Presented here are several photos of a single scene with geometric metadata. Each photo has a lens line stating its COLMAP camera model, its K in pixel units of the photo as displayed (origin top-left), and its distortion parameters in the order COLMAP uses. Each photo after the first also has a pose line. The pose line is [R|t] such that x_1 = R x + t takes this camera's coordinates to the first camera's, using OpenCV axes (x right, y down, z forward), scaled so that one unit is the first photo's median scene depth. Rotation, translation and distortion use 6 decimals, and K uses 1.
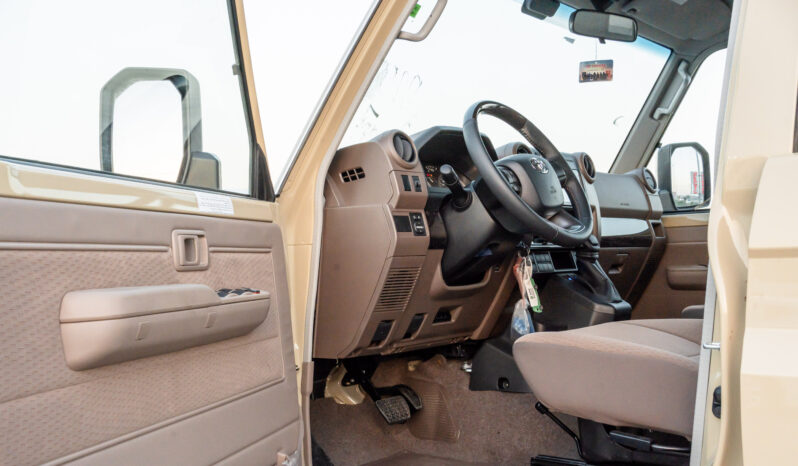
lens RADIAL K [[838.1, 0, 402.2], [0, 838.1, 233.9], [0, 0, 1]] dist [0.011329, 0.000000]
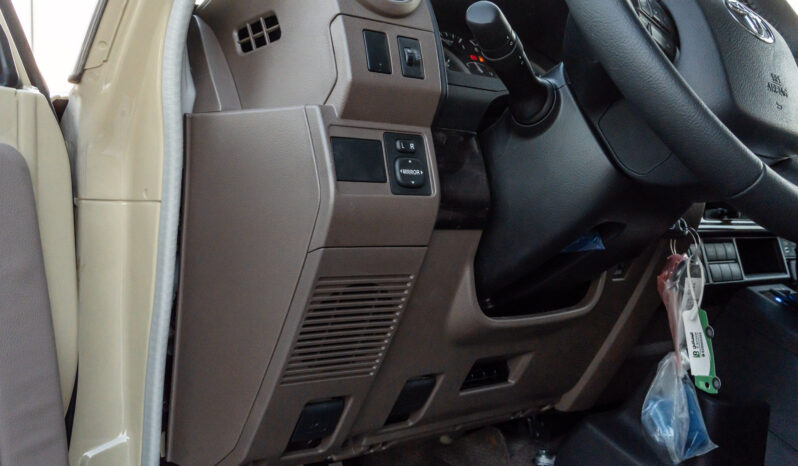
lens RADIAL K [[838.1, 0, 392.6], [0, 838.1, 229.3], [0, 0, 1]] dist [0.011329, 0.000000]
pose [[0.984418, 0.057538, -0.166167, 0.074400], [-0.048205, 0.997054, 0.059664, -0.004033], [0.169110, -0.050724, 0.984291, 0.596427]]
